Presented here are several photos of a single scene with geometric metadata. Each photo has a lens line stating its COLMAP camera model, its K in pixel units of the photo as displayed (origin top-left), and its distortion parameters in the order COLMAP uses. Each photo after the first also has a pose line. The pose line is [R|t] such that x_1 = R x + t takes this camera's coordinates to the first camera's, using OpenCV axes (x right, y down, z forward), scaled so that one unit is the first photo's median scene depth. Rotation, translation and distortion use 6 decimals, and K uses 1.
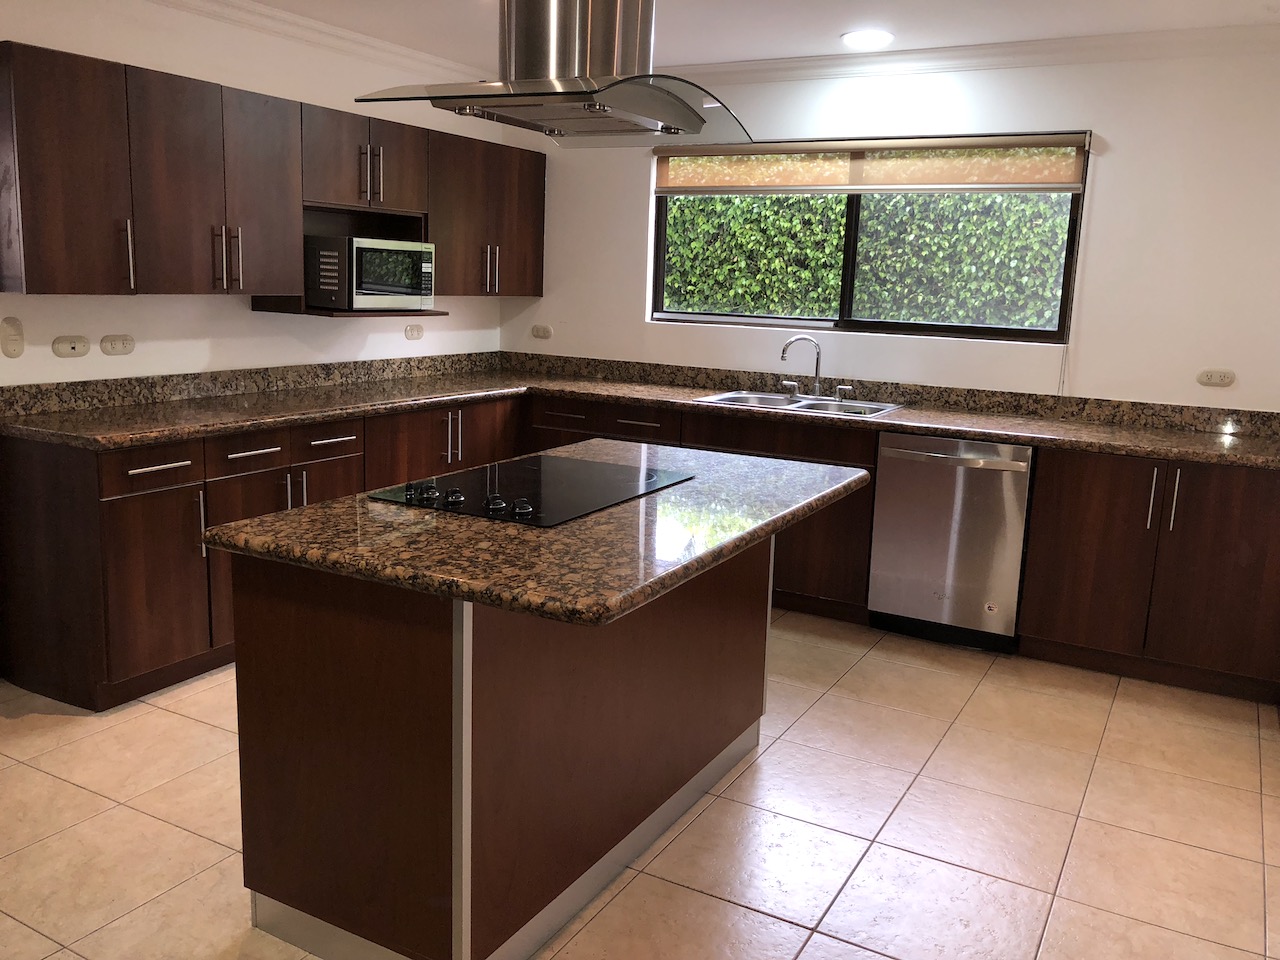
lens RADIAL K [[1060.1, 0, 640.8], [0, 1060.1, 472.4], [0, 0, 1]] dist [0.007293, 0.004982]
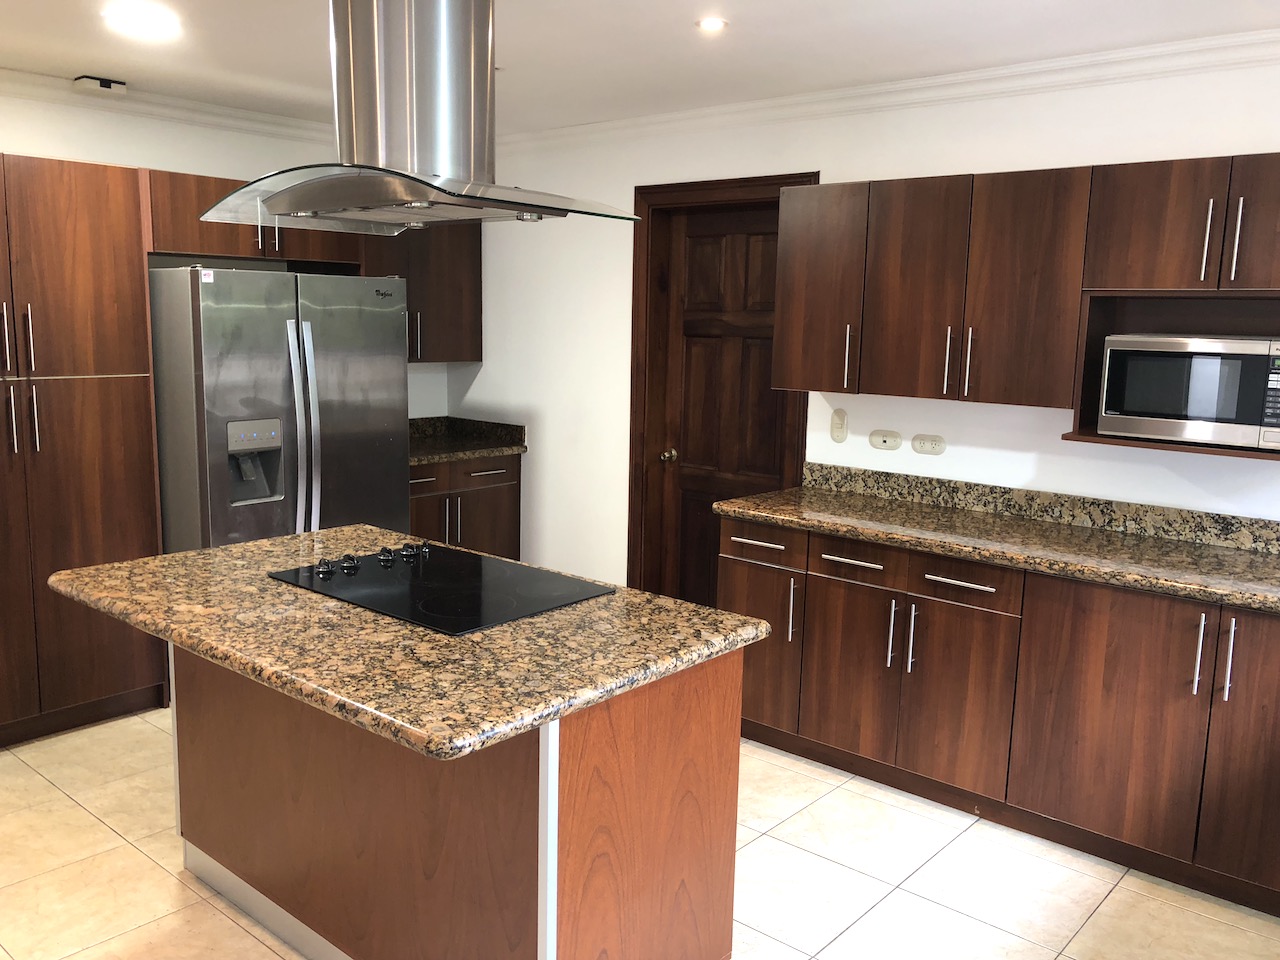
lens RADIAL K [[1060.1, 0, 639.9], [0, 1060.1, 488.1], [0, 0, 1]] dist [0.007293, 0.004982]
pose [[-0.213060, 0.117933, -0.969896, 0.559028], [-0.209136, 0.964176, 0.163179, -0.187129], [0.954394, 0.237607, -0.180763, 0.923850]]
